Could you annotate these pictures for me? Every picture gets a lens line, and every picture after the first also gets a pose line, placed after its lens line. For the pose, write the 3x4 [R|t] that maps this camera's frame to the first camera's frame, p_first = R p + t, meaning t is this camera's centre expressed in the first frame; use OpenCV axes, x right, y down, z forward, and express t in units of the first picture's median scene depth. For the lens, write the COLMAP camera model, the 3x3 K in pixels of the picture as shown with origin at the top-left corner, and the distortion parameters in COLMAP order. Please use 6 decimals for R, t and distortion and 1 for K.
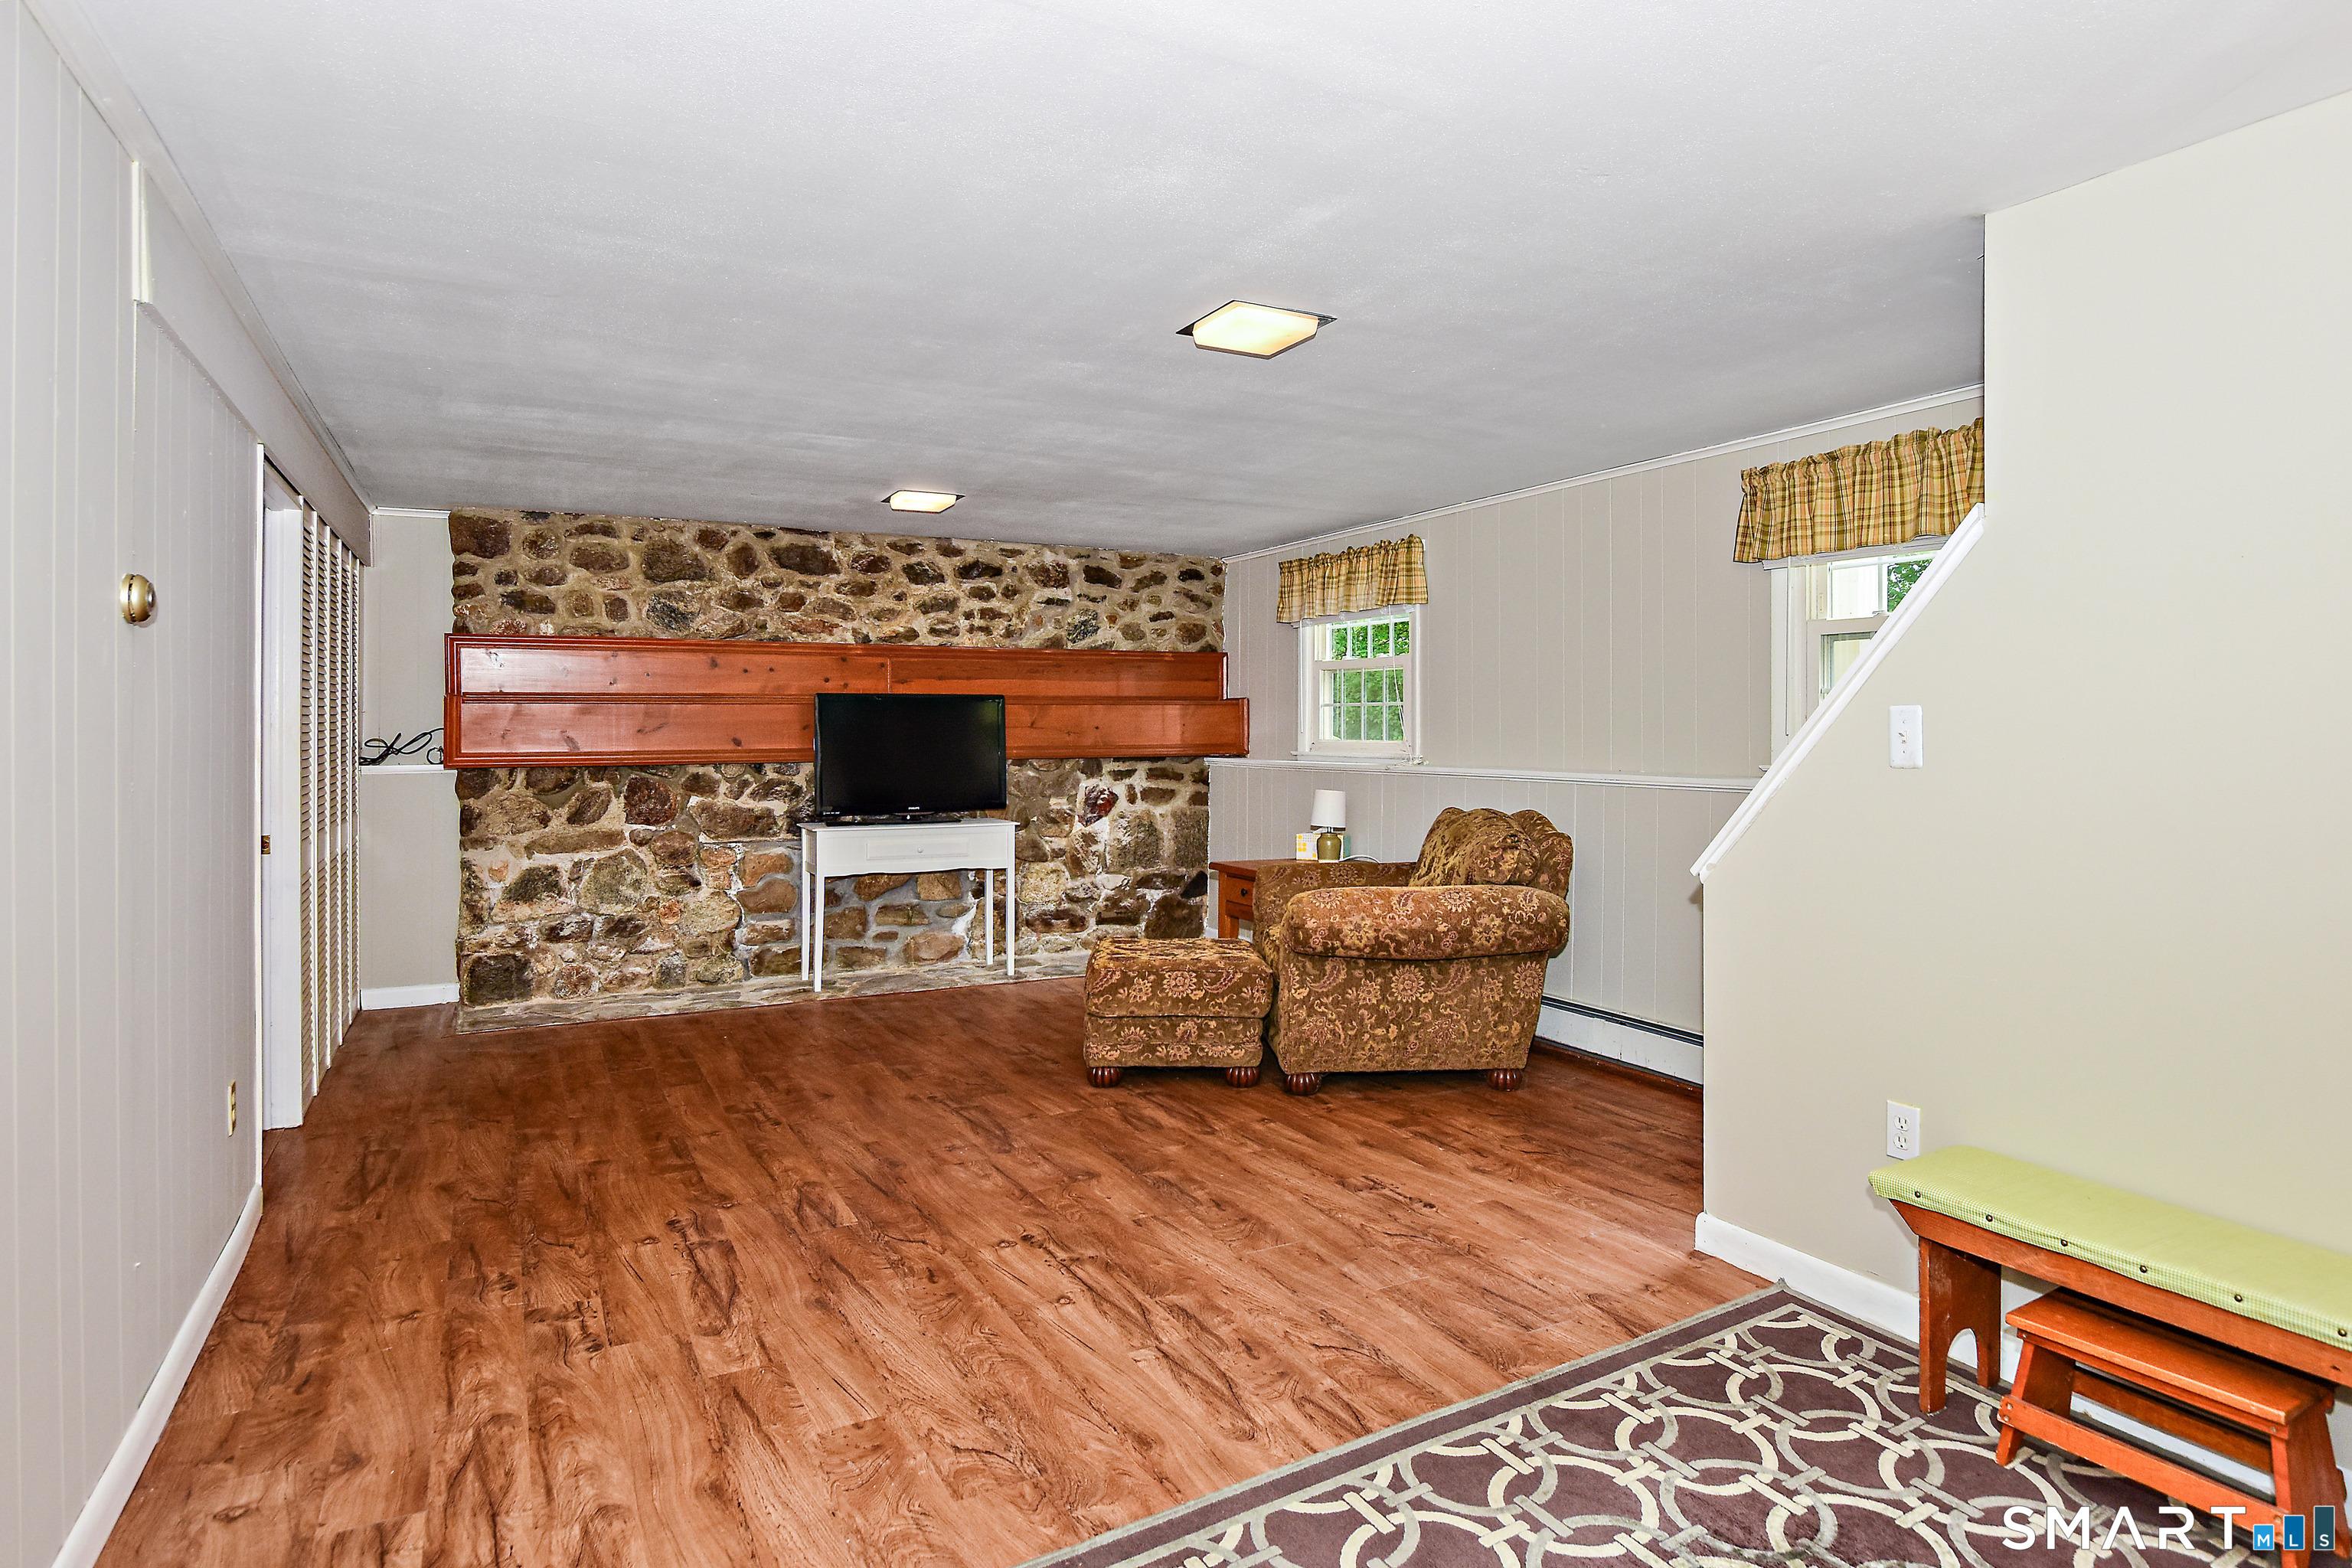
lens RADIAL K [[1292.2, 0, 1146.9], [0, 1292.2, 713.9], [0, 0, 1]] dist [-0.024893, 0.000127]
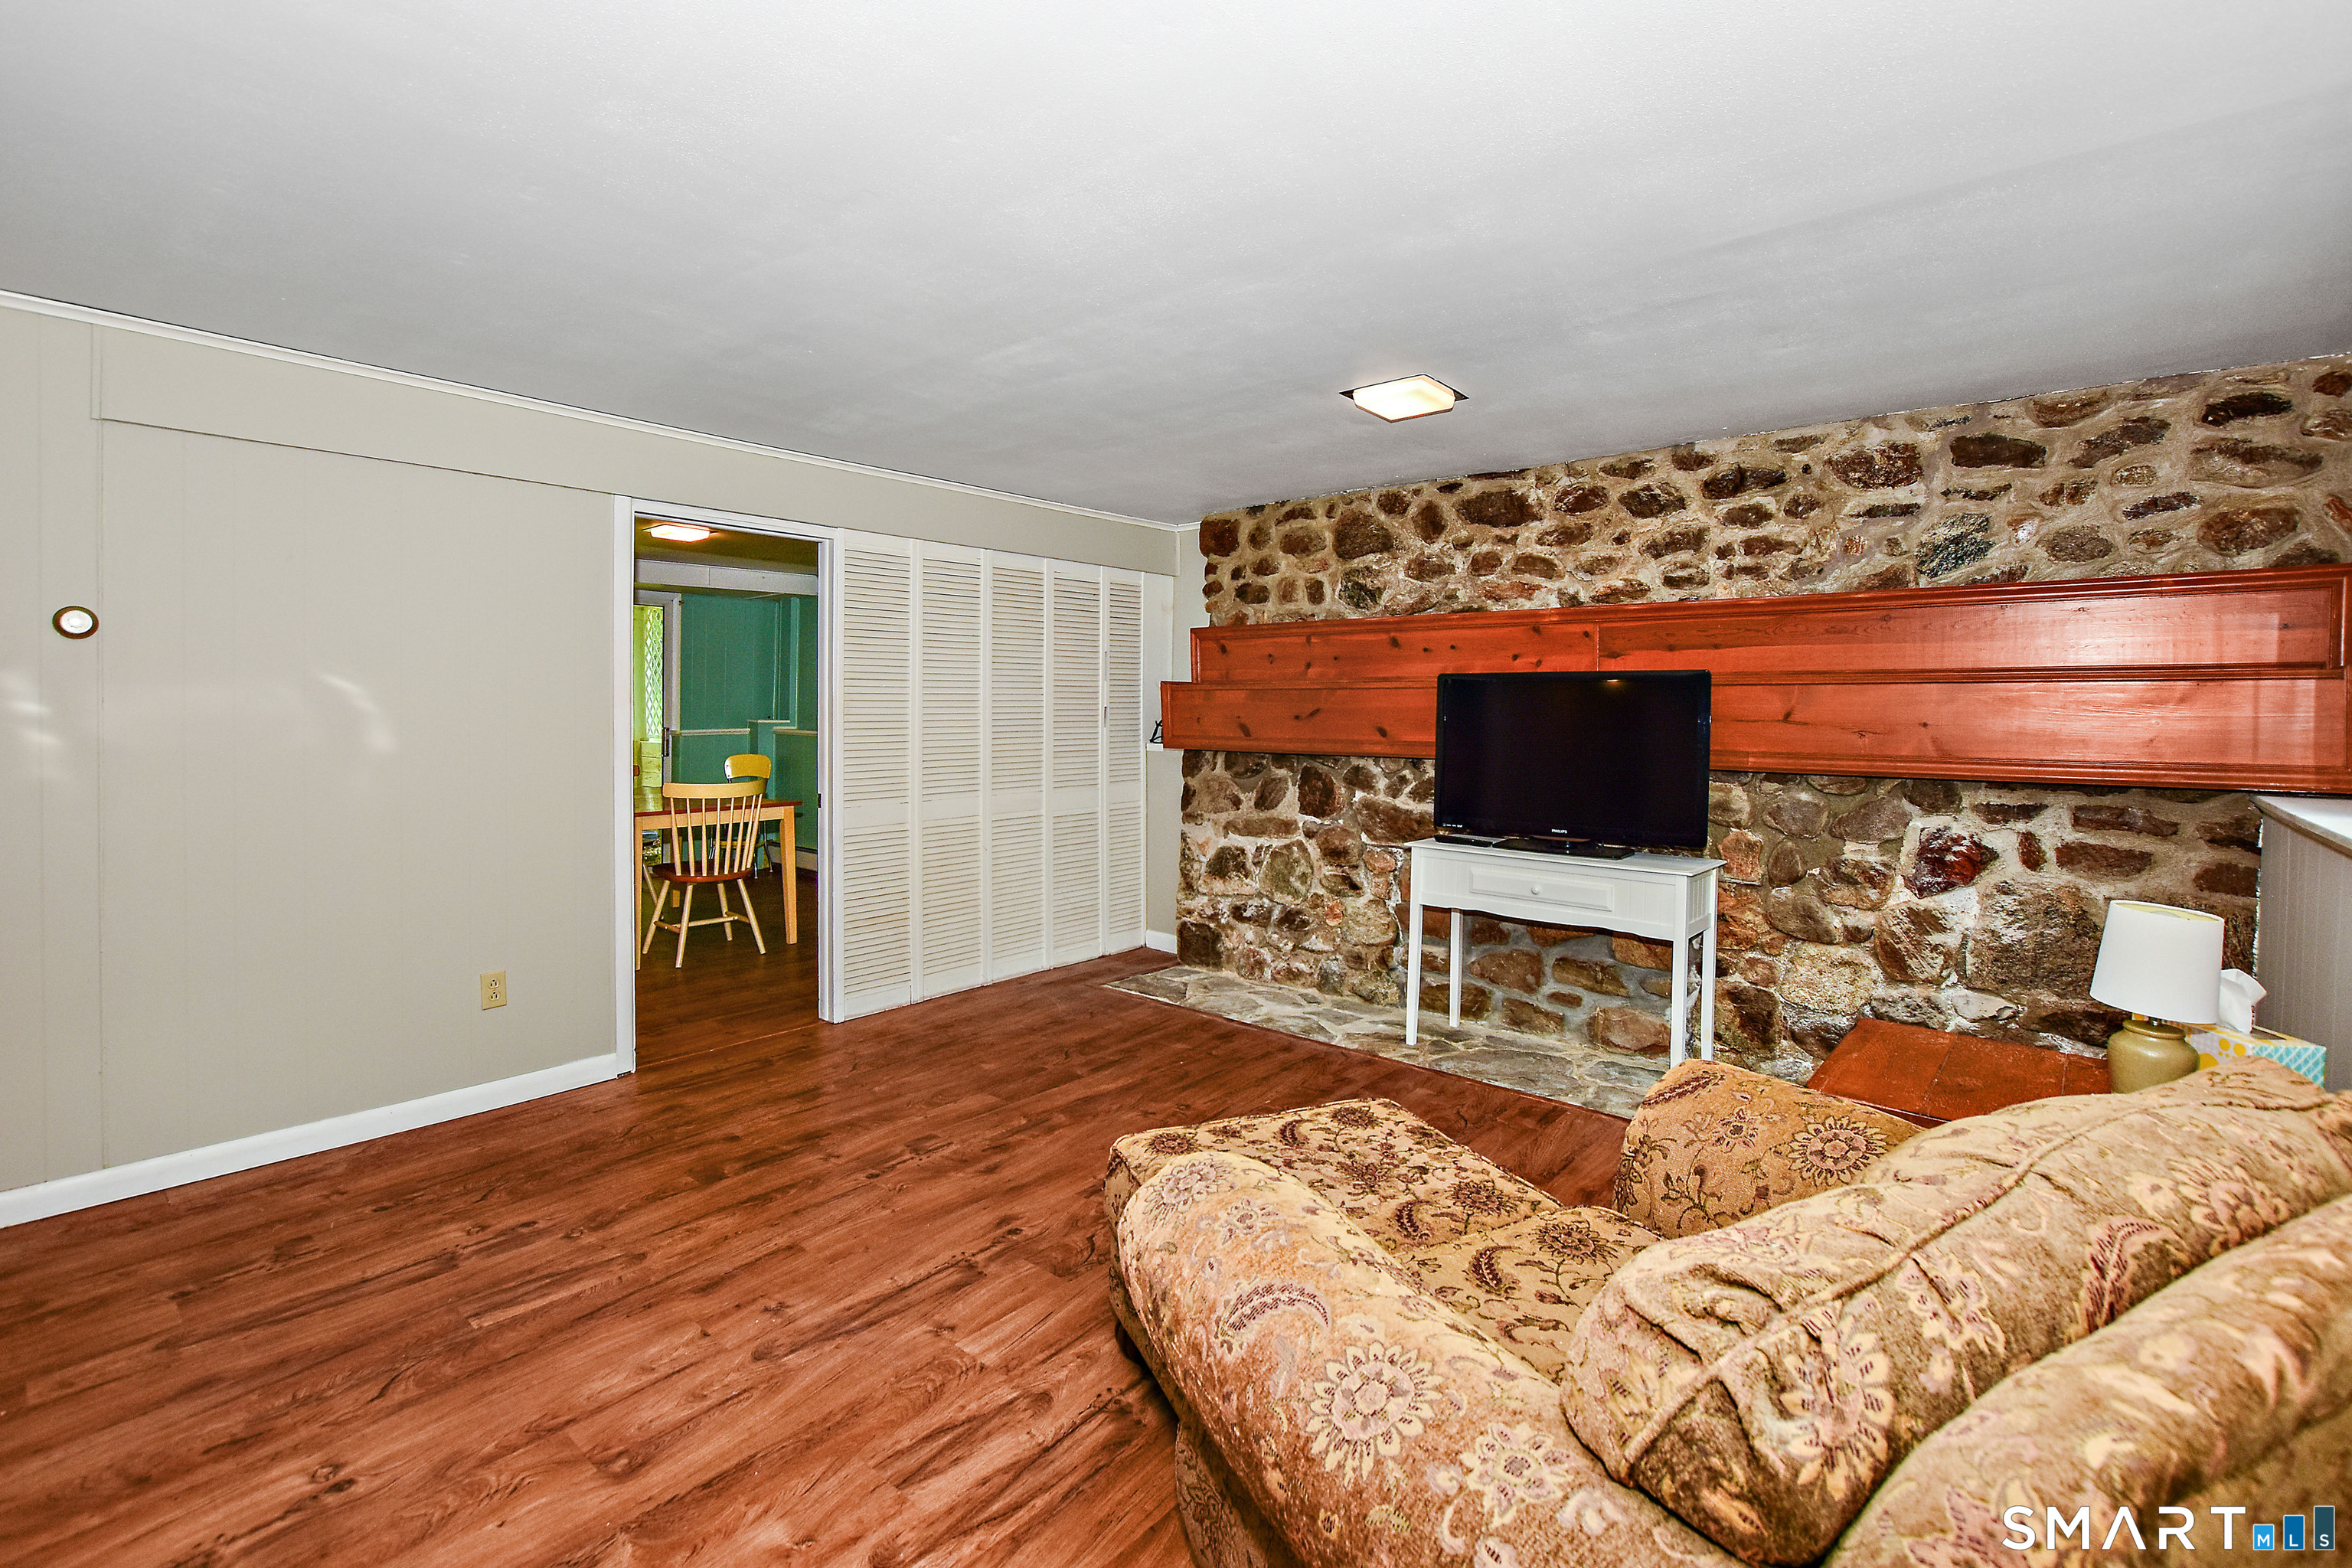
lens RADIAL K [[1050.4, 0, 1180.6], [0, 1050.4, 719.8], [0, 0, 1]] dist [-0.018211, 0.000590]
pose [[0.394404, 0.015865, -0.918800, 0.261304], [-0.000913, 0.999857, 0.016873, 0.001437], [0.918937, -0.005816, 0.394362, 0.557688]]
